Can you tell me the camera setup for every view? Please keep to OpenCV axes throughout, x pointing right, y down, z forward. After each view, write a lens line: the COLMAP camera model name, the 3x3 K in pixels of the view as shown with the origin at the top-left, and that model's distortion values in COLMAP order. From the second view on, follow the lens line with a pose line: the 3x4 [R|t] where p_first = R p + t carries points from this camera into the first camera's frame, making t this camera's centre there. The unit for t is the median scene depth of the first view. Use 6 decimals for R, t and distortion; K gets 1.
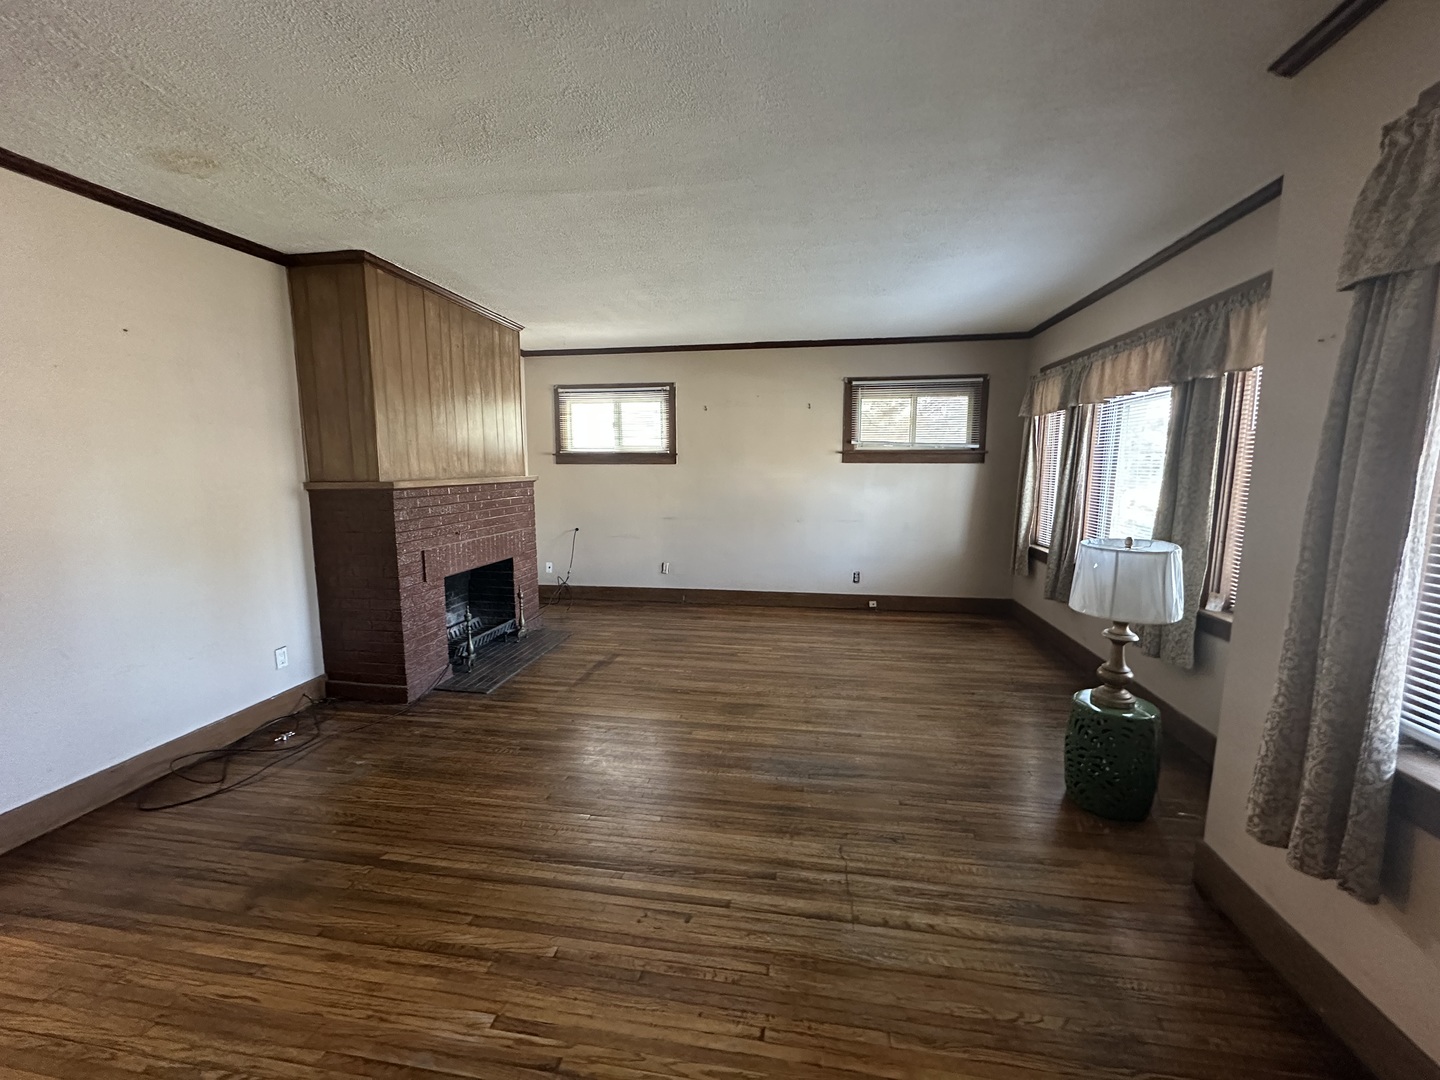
lens RADIAL K [[578.5, 0, 721.1], [0, 578.5, 536.5], [0, 0, 1]] dist [-0.001754, -0.000136]
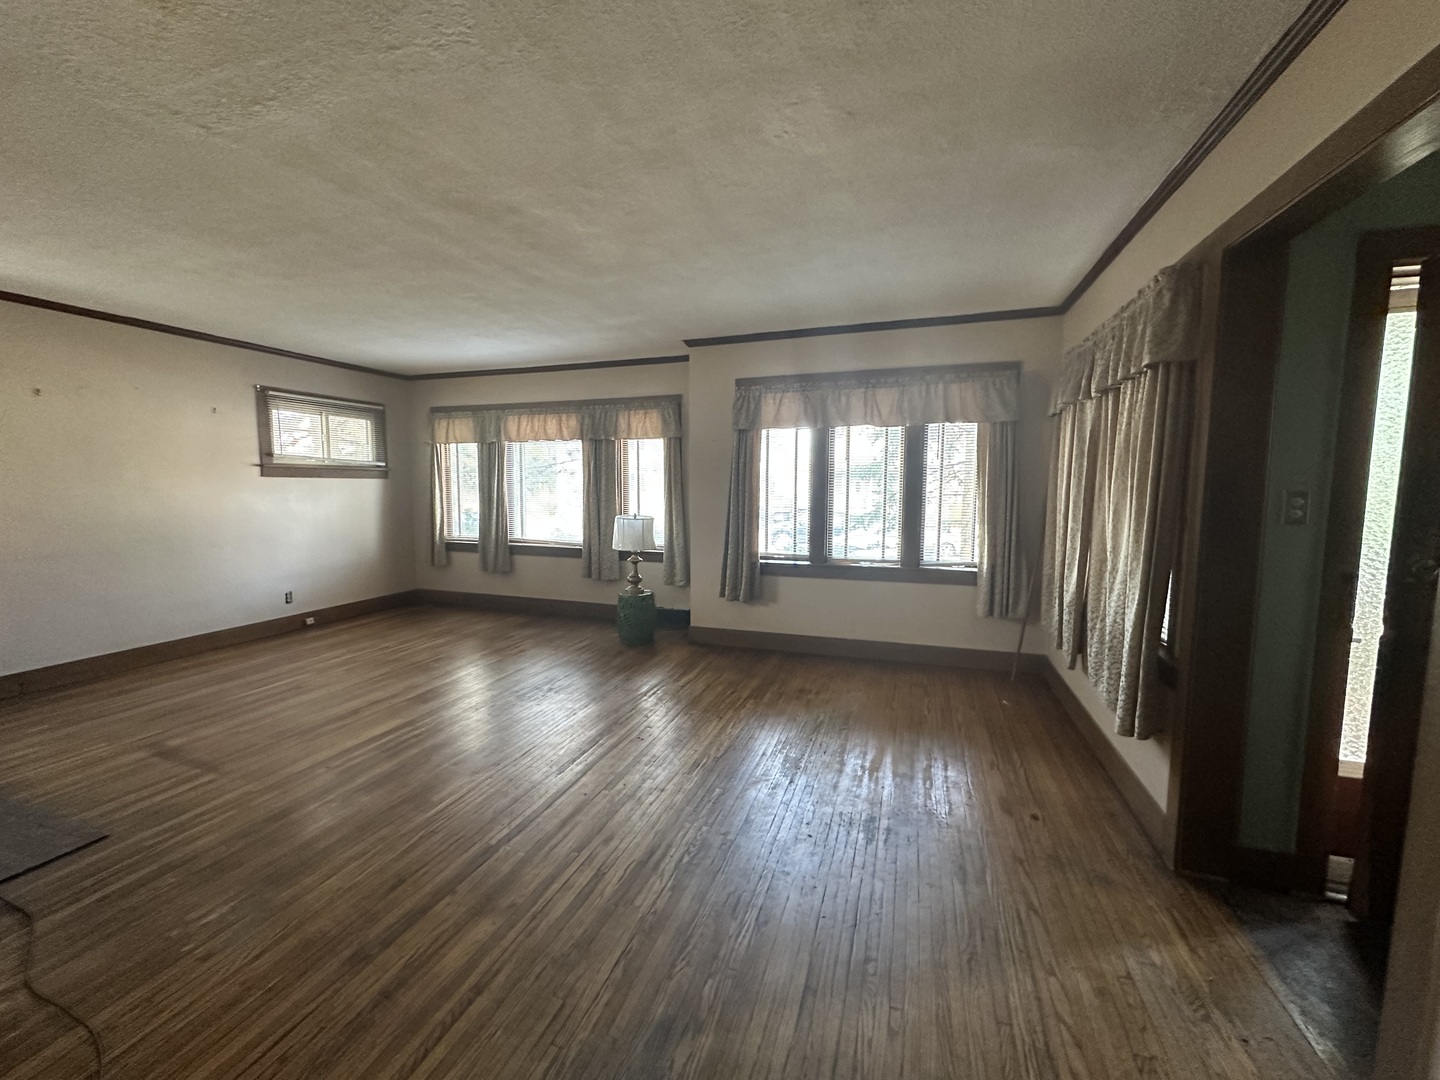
lens RADIAL K [[578.5, 0, 719.0], [0, 578.5, 541.1], [0, 0, 1]] dist [-0.001754, -0.000136]
pose [[0.178297, -0.096959, 0.979188, -0.670668], [0.114962, 0.990371, 0.077133, -0.015744], [-0.977238, 0.098817, 0.187727, 0.148727]]
